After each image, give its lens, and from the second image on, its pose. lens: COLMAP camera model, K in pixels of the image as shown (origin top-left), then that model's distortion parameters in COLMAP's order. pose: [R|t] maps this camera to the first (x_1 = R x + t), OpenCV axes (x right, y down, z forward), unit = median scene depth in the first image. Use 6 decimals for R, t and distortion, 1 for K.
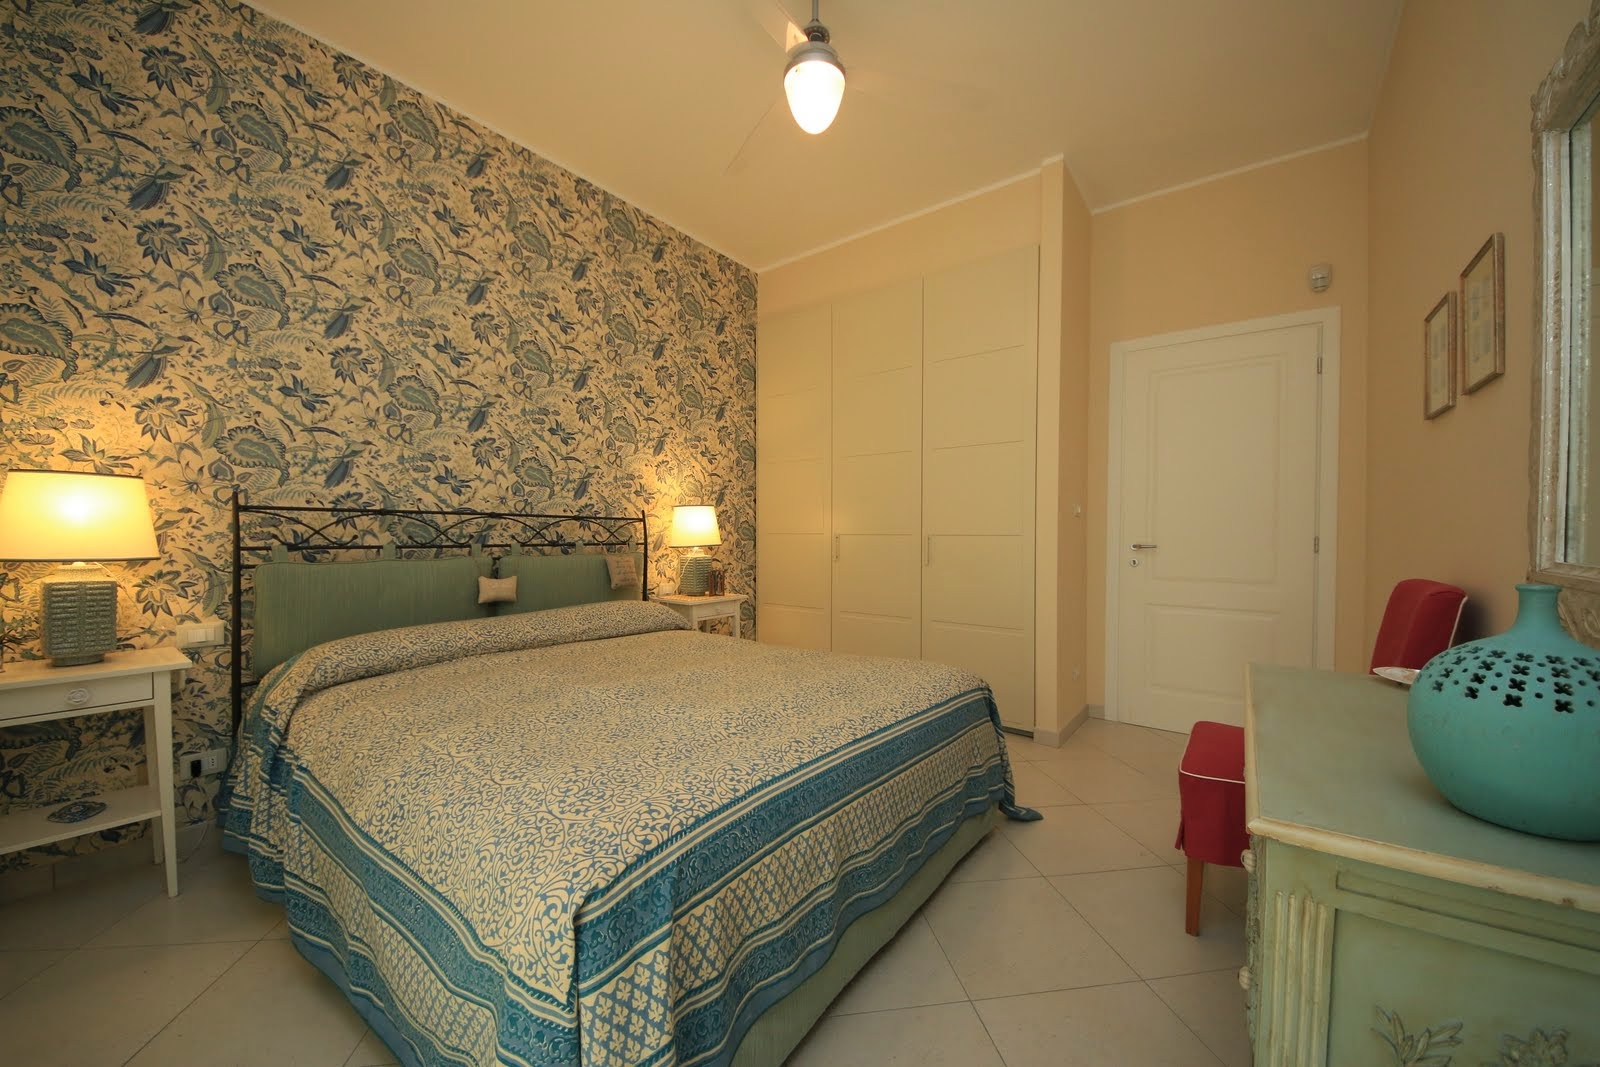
lens RADIAL K [[598.3, 0, 820.2], [0, 598.3, 535.4], [0, 0, 1]] dist [0.043814, -0.031078]
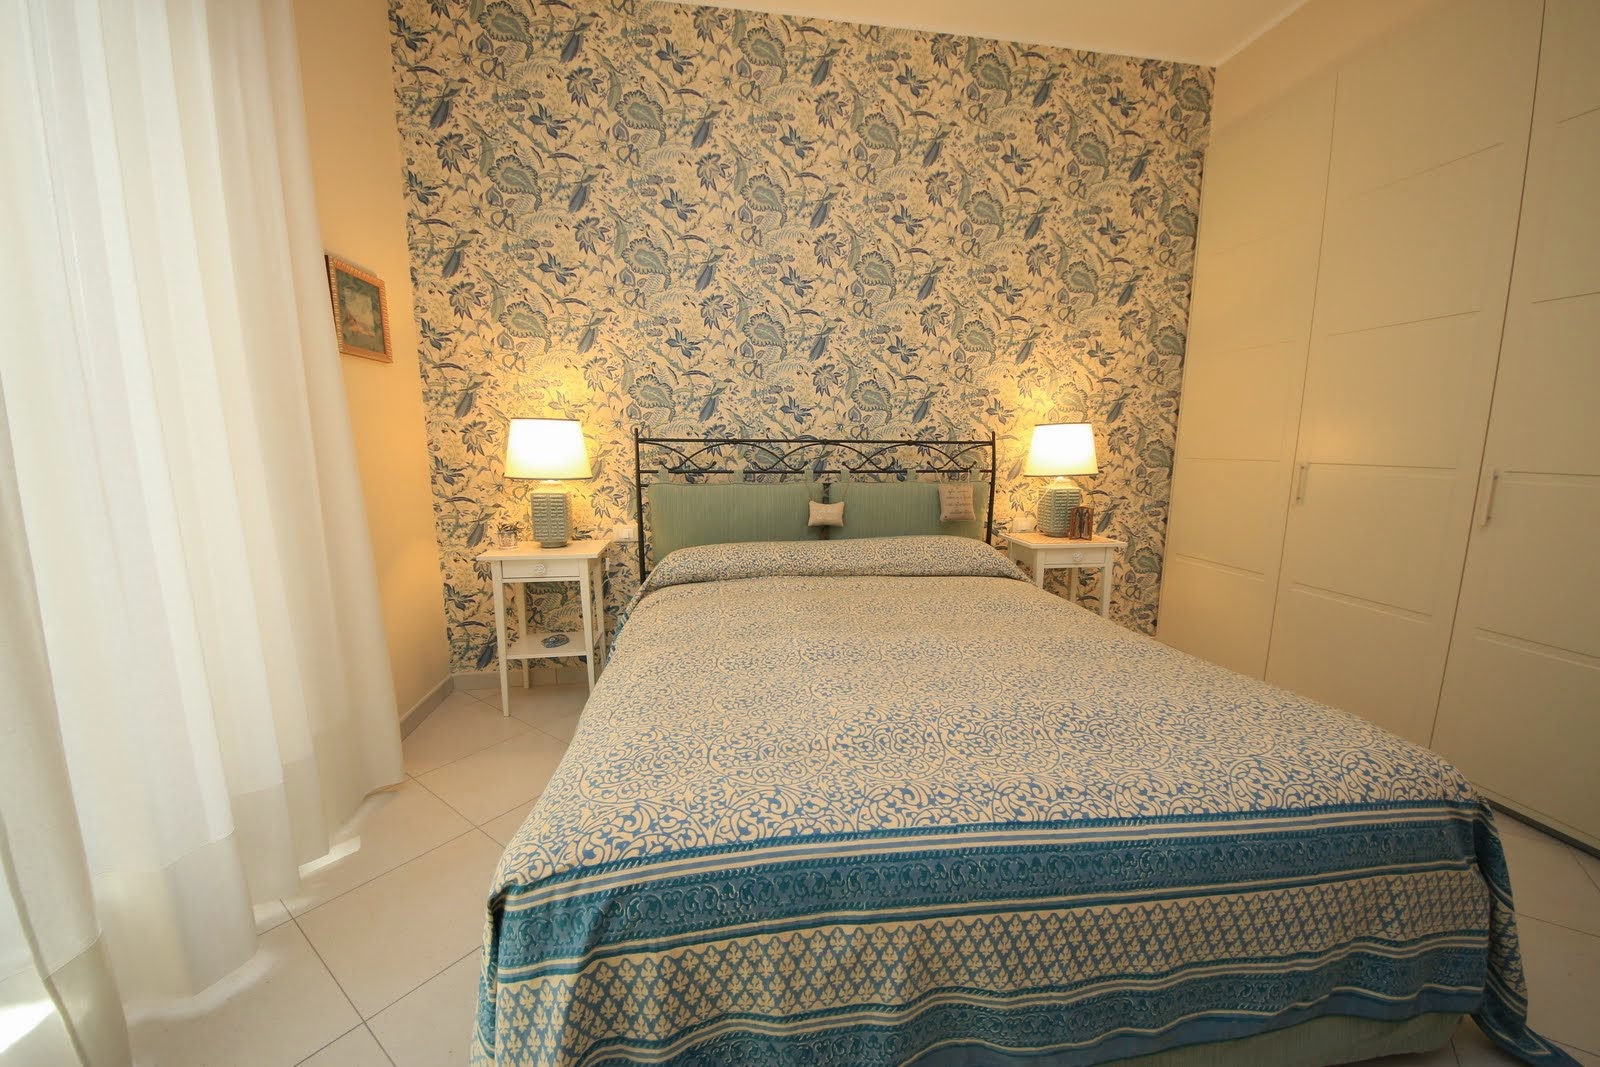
lens RADIAL K [[598.3, 0, 820.2], [0, 598.3, 535.4], [0, 0, 1]] dist [0.043814, -0.031078]
pose [[0.695427, 0.089093, -0.713053, 0.183261], [0.000063, 0.992277, 0.124042, -0.001911], [0.718597, -0.086307, 0.690050, 0.273503]]
